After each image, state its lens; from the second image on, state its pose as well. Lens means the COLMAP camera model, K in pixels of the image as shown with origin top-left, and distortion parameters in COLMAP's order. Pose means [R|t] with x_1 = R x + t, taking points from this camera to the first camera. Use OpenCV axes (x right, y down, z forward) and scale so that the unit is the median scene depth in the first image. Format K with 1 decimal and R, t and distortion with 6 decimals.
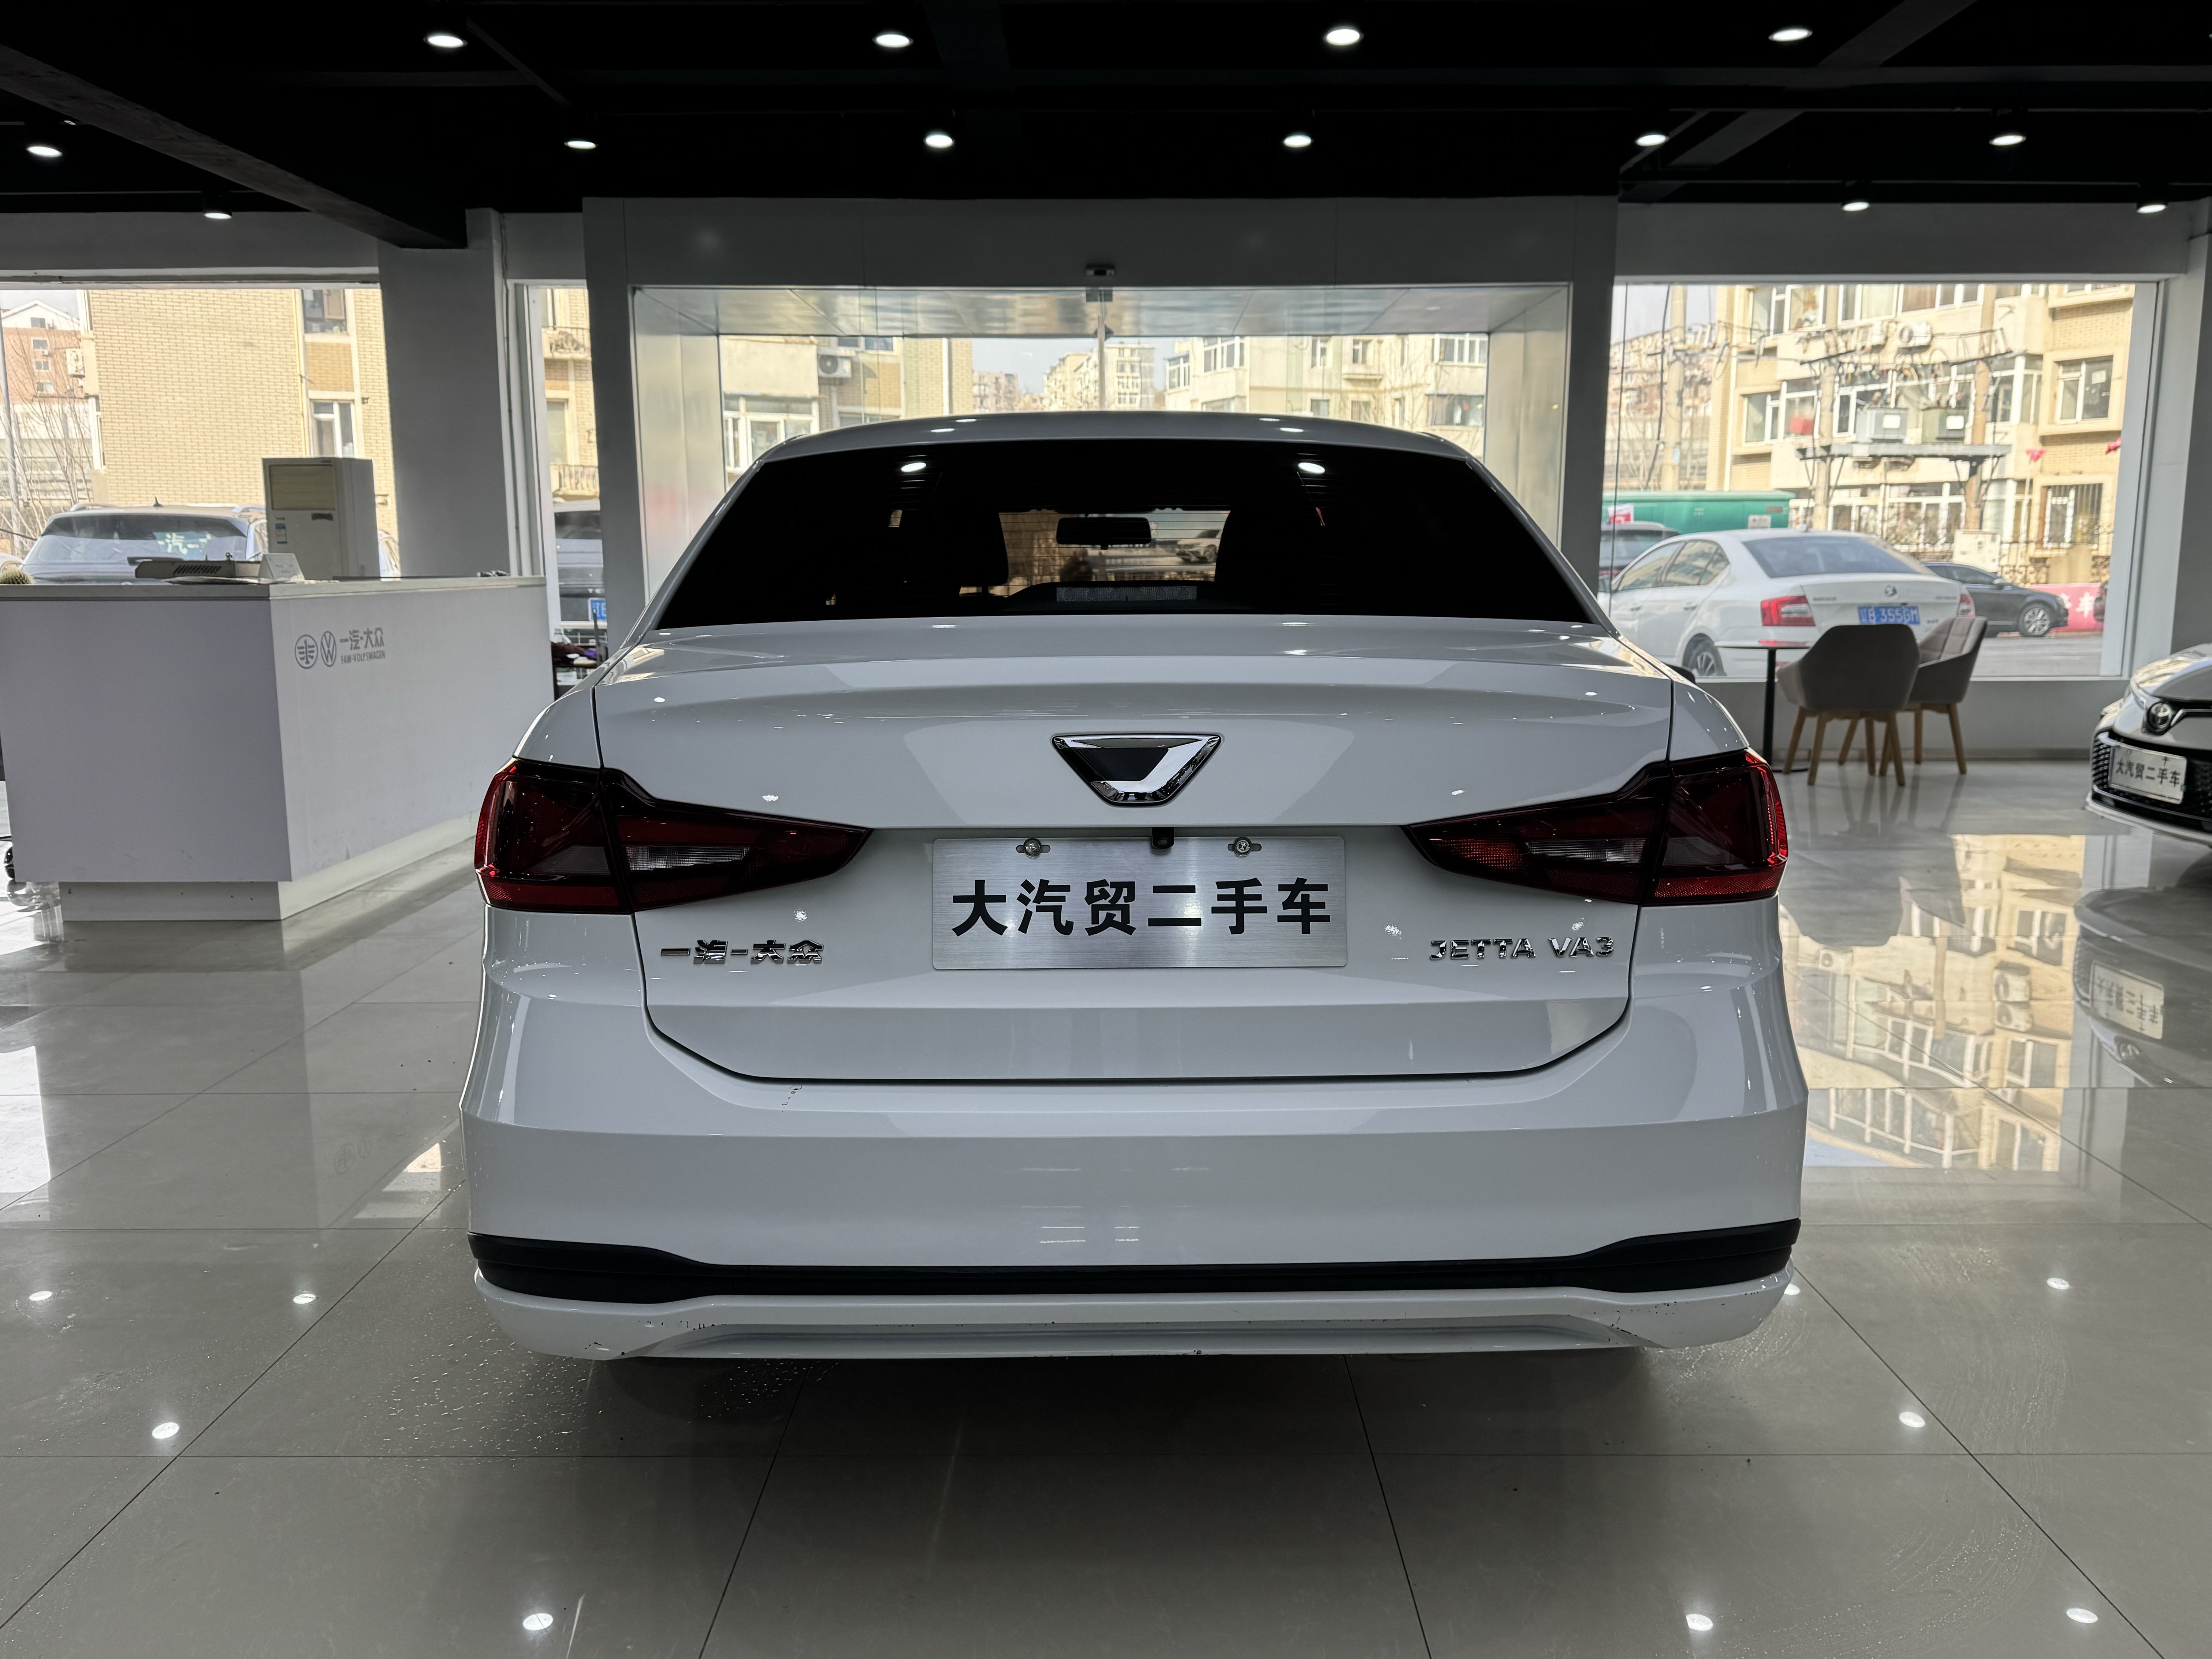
lens RADIAL K [[1791.9, 0, 1108.7], [0, 1791.9, 815.5], [0, 0, 1]] dist [0.059491, -0.004382]
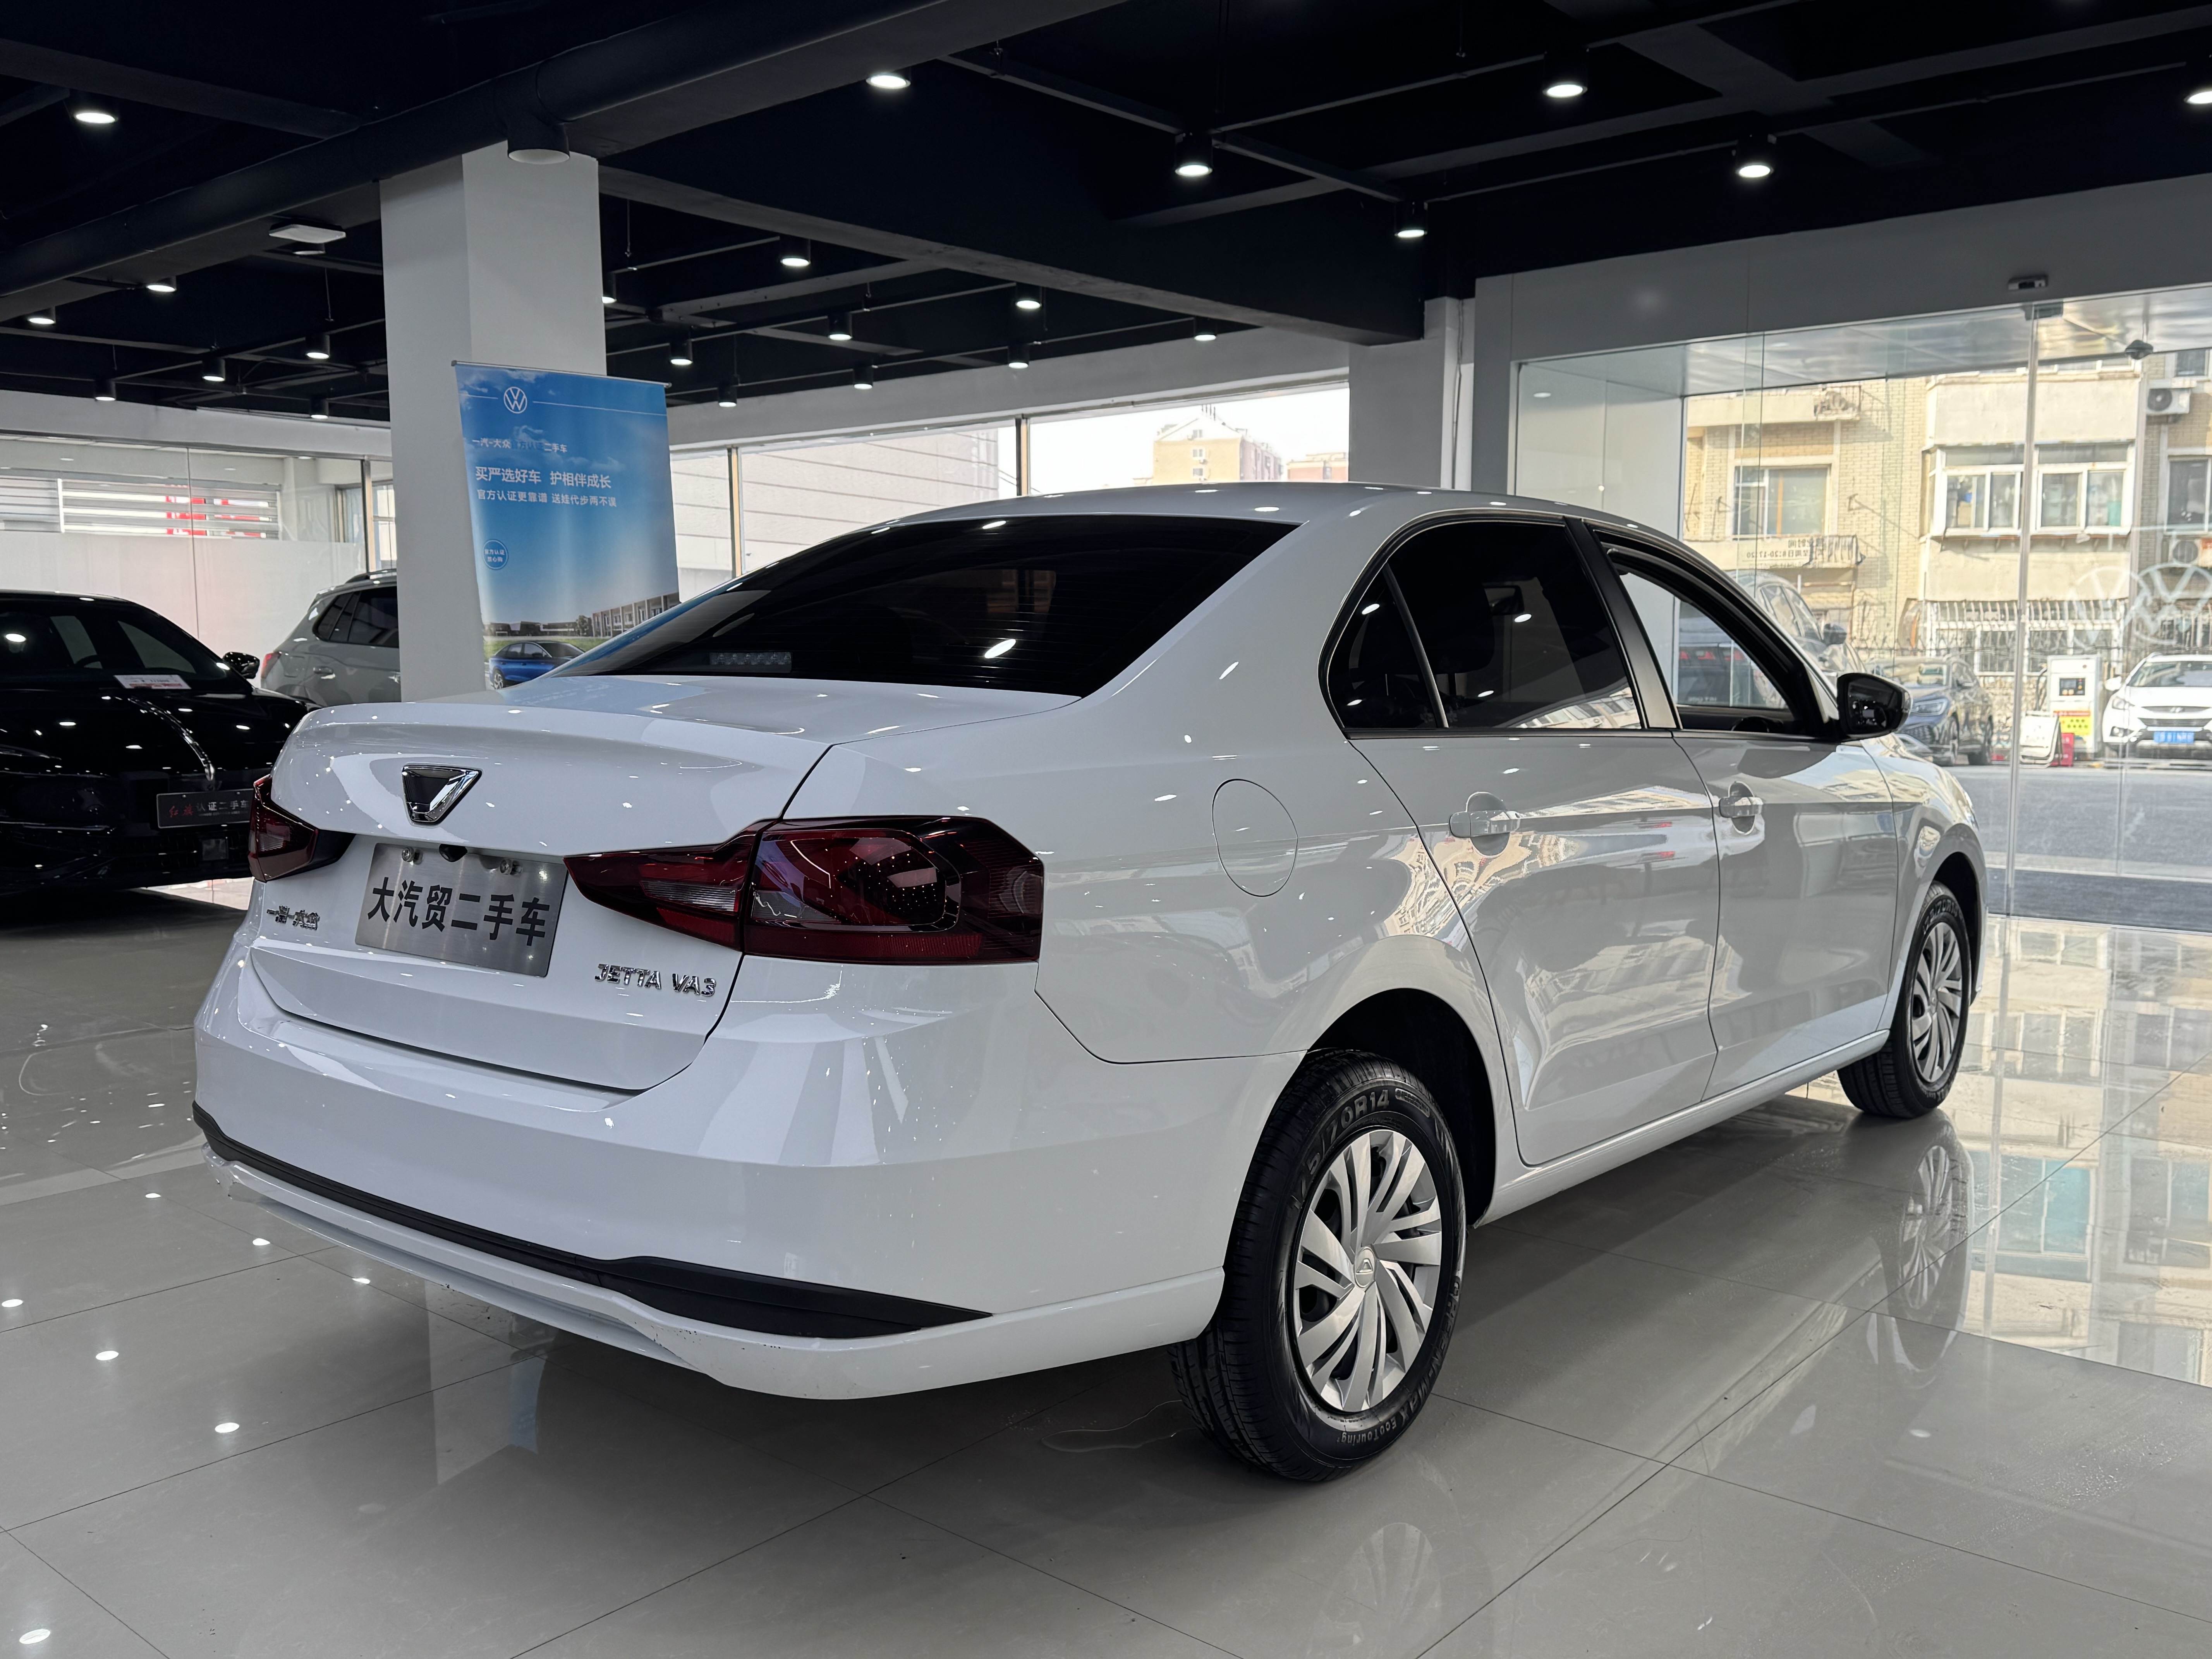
lens RADIAL K [[1927.7, 0, 1108.5], [0, 1927.7, 836.6], [0, 0, 1]] dist [0.043972, -0.024571]
pose [[0.761666, 0.064018, -0.644800, 0.306676], [-0.088953, 0.996017, -0.006187, -0.007617], [0.641835, 0.062069, 0.764326, 0.072042]]
